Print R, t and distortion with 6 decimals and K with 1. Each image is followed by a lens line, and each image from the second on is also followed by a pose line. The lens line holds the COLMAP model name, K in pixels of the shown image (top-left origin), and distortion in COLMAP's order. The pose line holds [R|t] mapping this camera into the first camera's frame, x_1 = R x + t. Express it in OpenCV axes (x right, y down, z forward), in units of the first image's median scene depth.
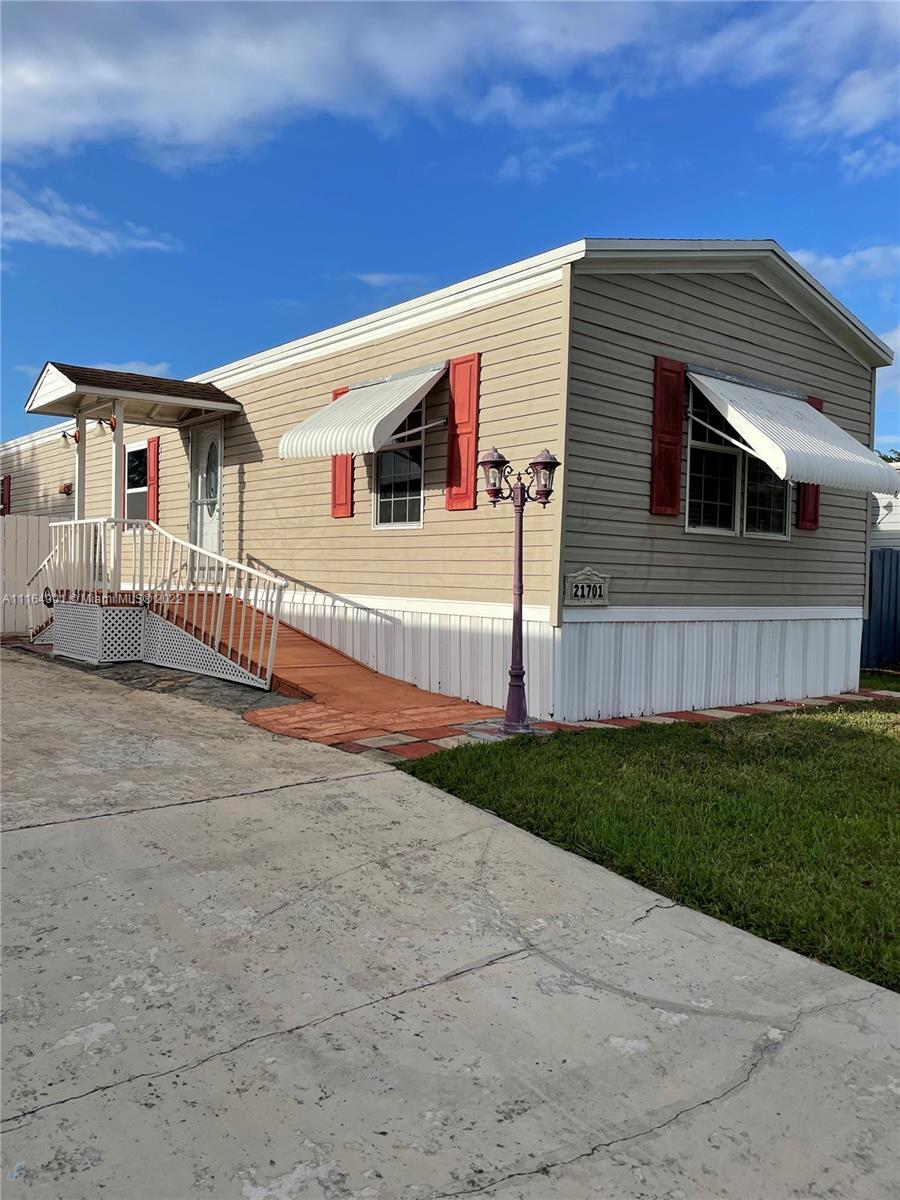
lens RADIAL K [[914.7, 0, 450.0], [0, 914.7, 600.0], [0, 0, 1]] dist [0.095481, -0.127545]
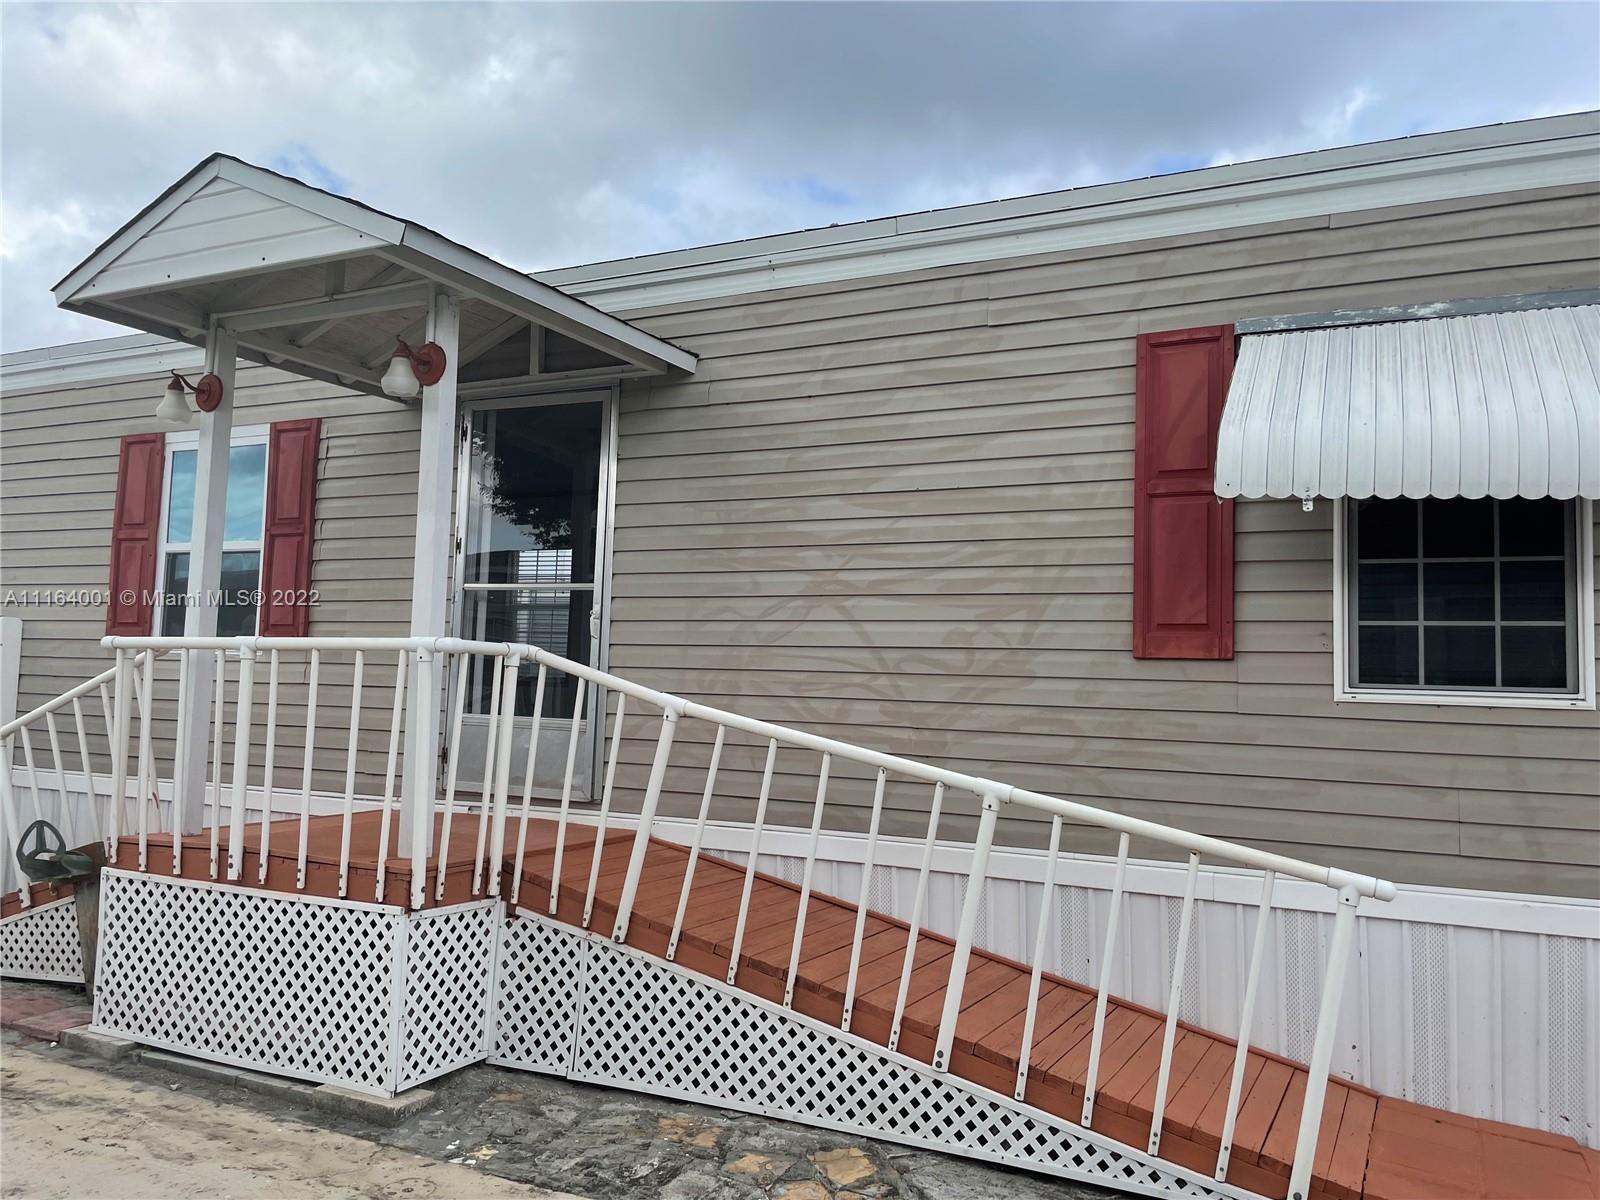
lens RADIAL K [[1219.6, 0, 807.0], [0, 1219.6, 608.3], [0, 0, 1]] dist [0.095481, -0.127545]
pose [[0.914299, 0.039270, 0.403133, -0.554252], [-0.001166, 0.995540, -0.094332, -0.074569], [-0.405039, 0.085778, 0.910267, 0.707788]]
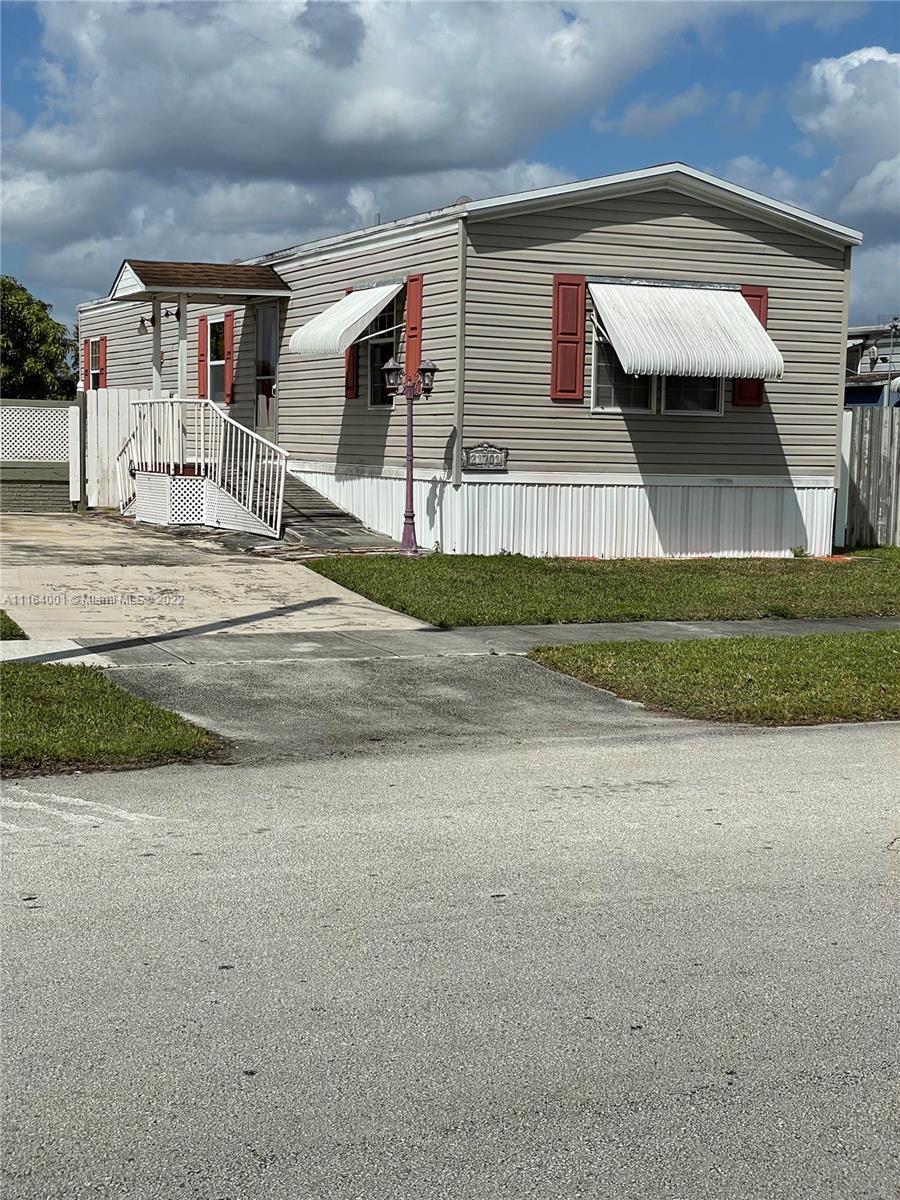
lens RADIAL K [[1810.3, 0, 450.0], [0, 1810.3, 600.0], [0, 0, 1]] dist [0.135194, 0.001731]
pose [[0.963629, 0.020127, -0.266486, 0.739744], [-0.005492, 0.998441, 0.055549, 0.044506], [0.267188, -0.052065, 0.962237, -1.429473]]
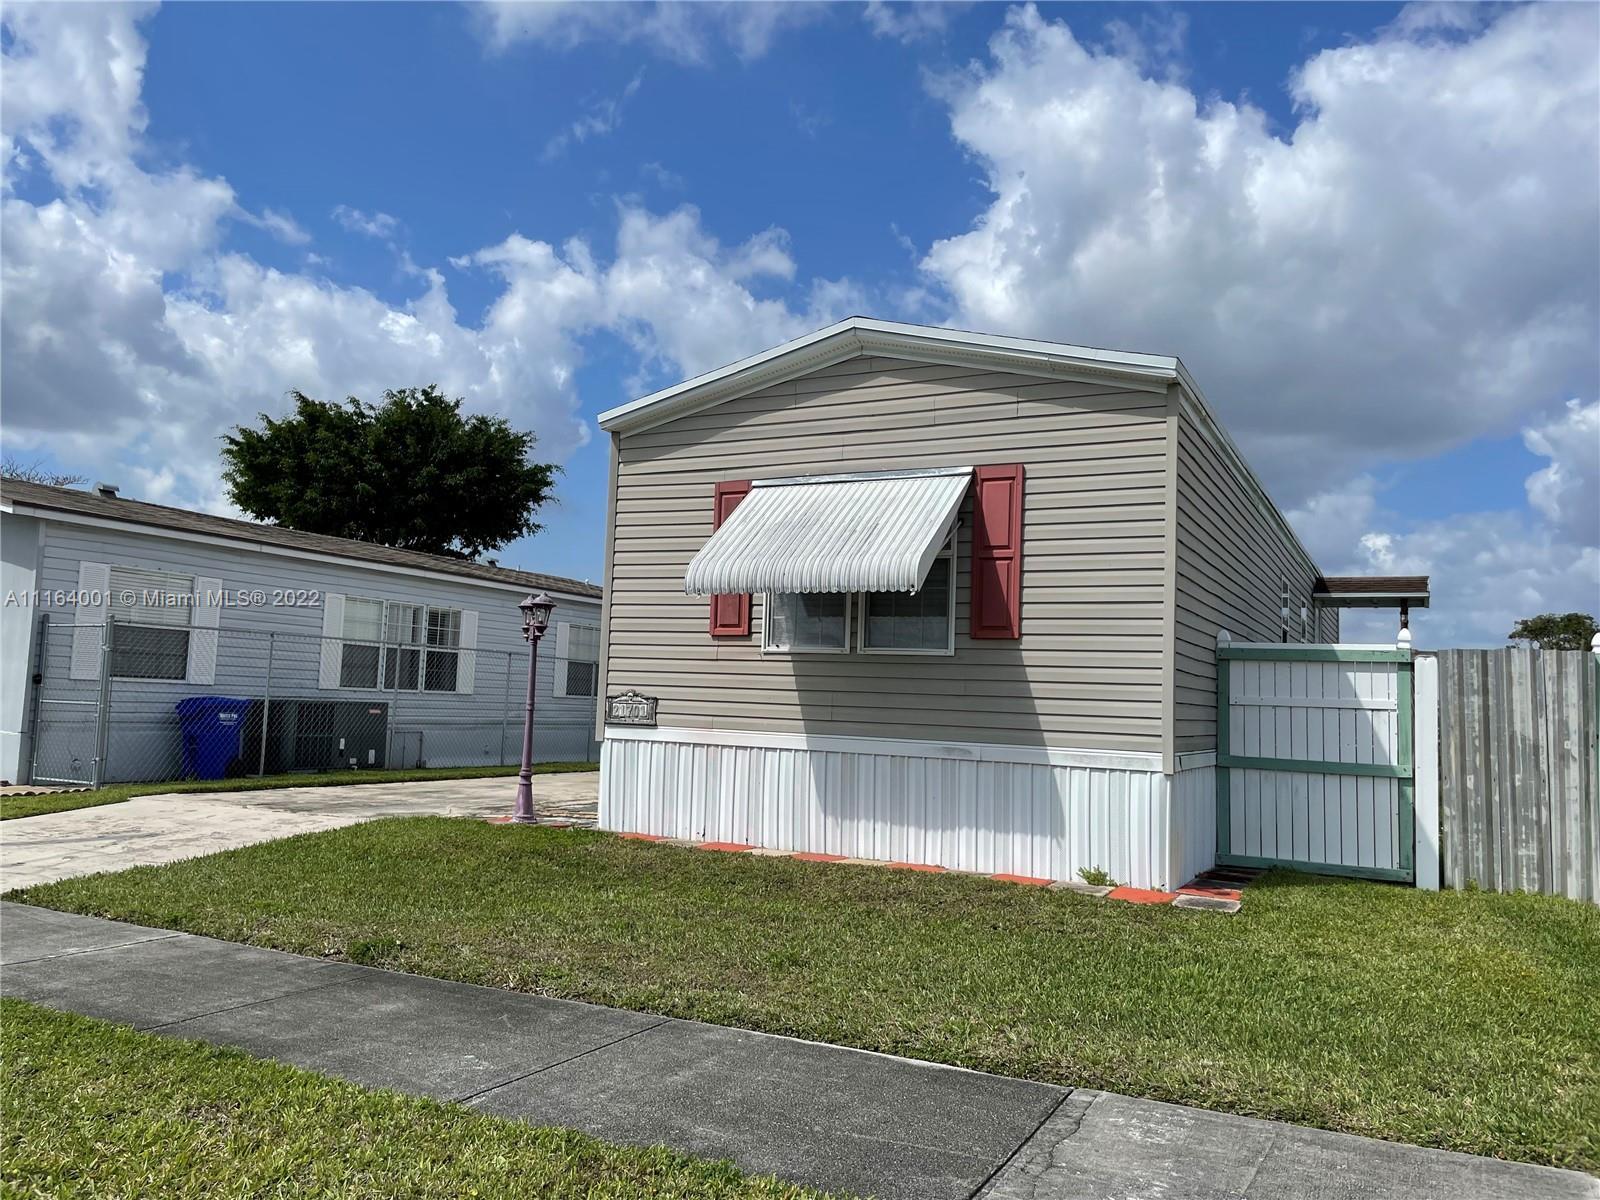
lens RADIAL K [[1219.6, 0, 807.0], [0, 1219.6, 608.3], [0, 0, 1]] dist [0.095481, -0.127545]
pose [[0.386703, -0.086625, -0.918127, 1.447094], [-0.052916, 0.991854, -0.115868, 0.024486], [0.920685, 0.093390, 0.378969, 0.575025]]
